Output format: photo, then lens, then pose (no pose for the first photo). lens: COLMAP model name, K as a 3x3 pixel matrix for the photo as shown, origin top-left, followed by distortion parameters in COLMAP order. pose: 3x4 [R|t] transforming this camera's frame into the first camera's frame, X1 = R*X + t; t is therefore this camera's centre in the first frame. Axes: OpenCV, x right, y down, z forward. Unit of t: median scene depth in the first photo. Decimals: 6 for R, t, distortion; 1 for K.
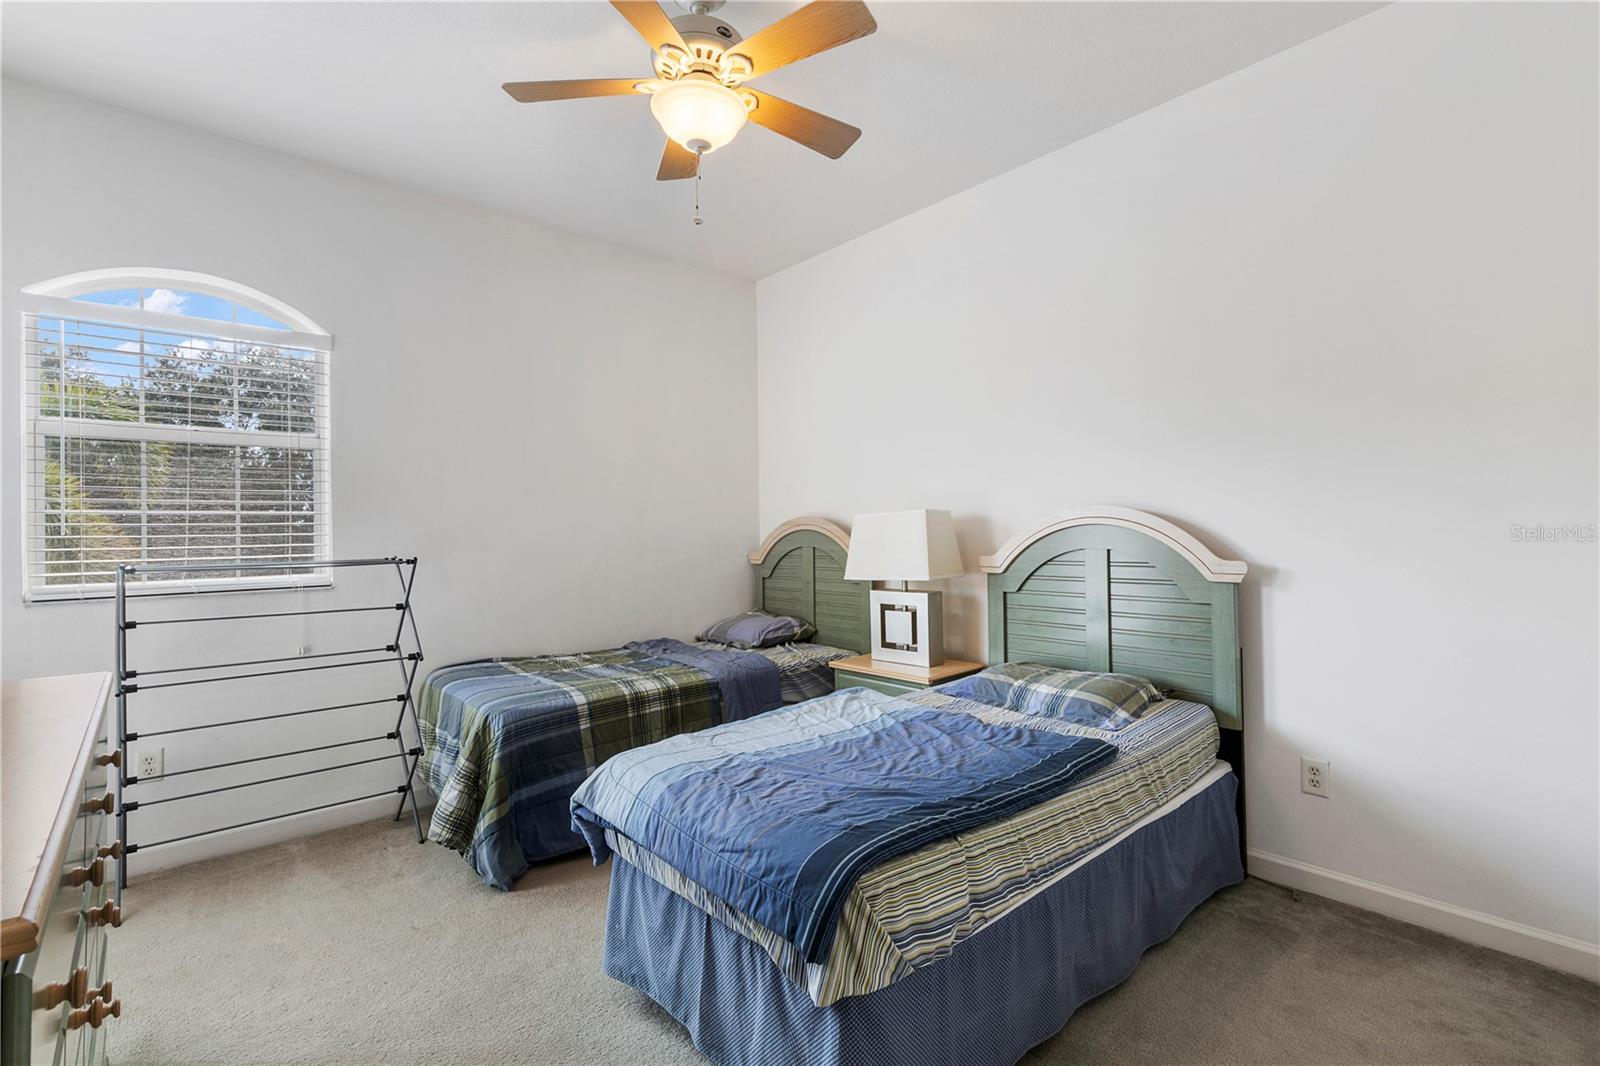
lens RADIAL K [[726.8, 0, 798.1], [0, 726.8, 535.3], [0, 0, 1]] dist [0.020241, 0.000056]
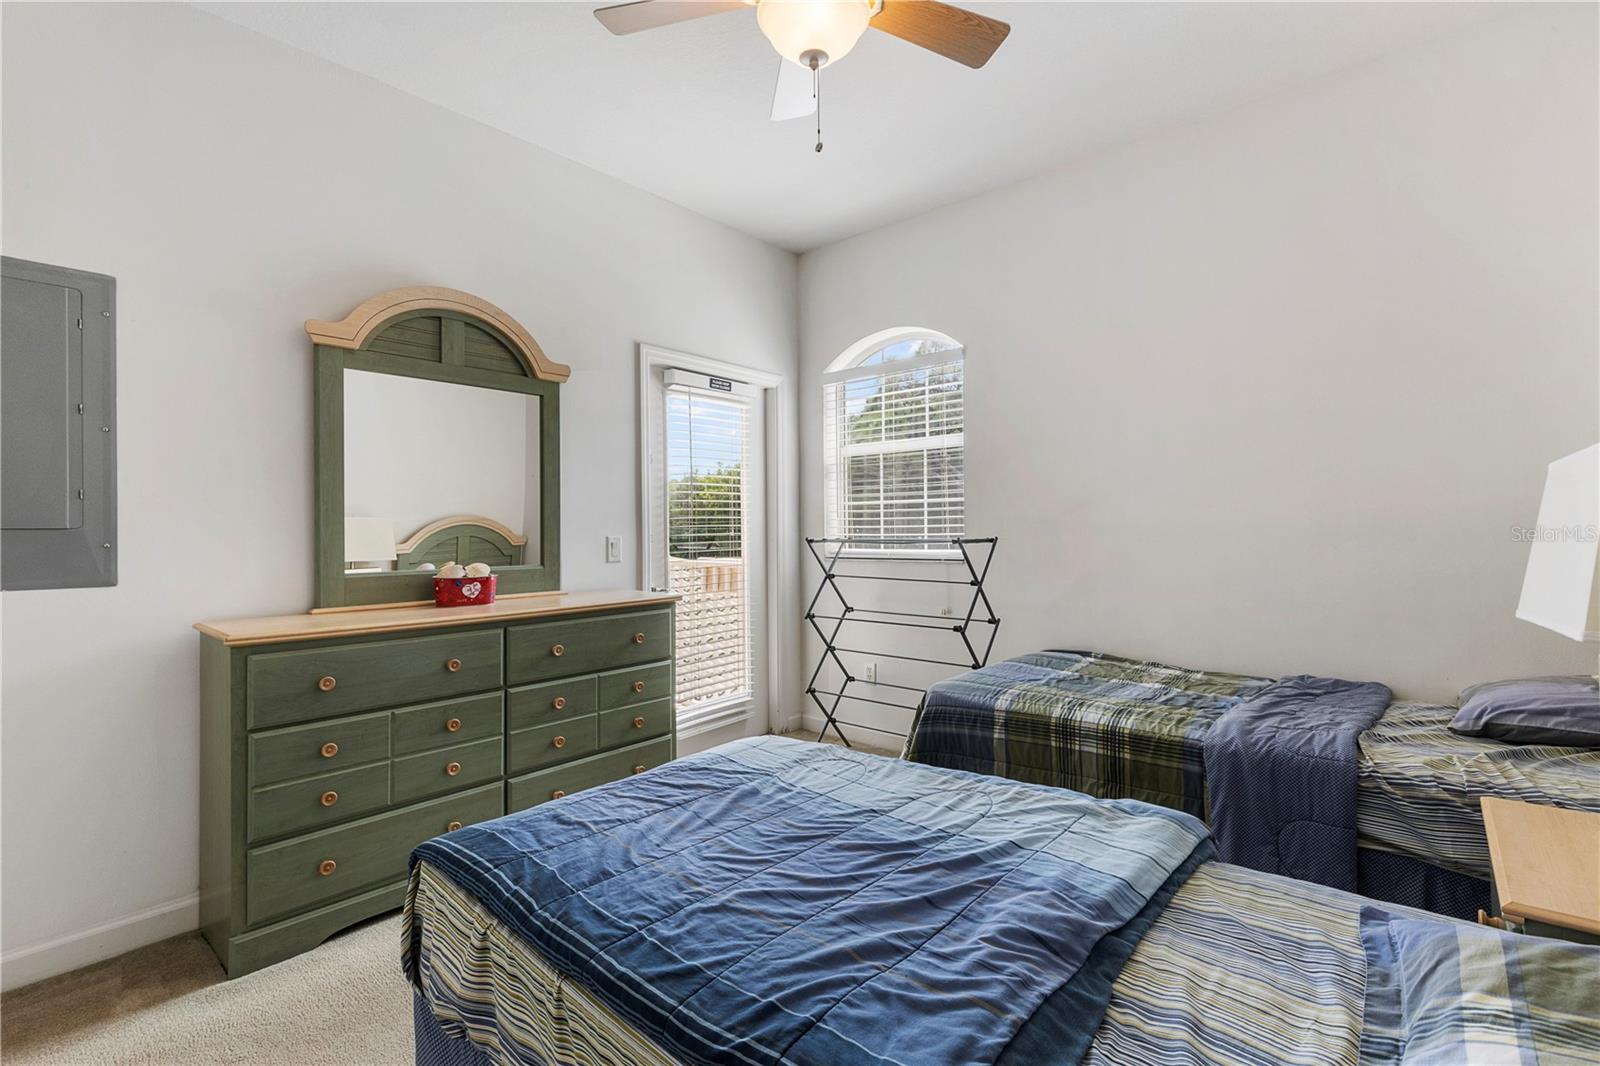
lens RADIAL K [[726.8, 0, 798.1], [0, 726.8, 525.2], [0, 0, 1]] dist [0.020241, 0.000056]
pose [[0.131450, 0.008384, -0.991287, 0.530967], [0.008334, 0.999920, 0.009562, -0.000893], [0.991288, -0.009519, 0.131370, 0.636794]]
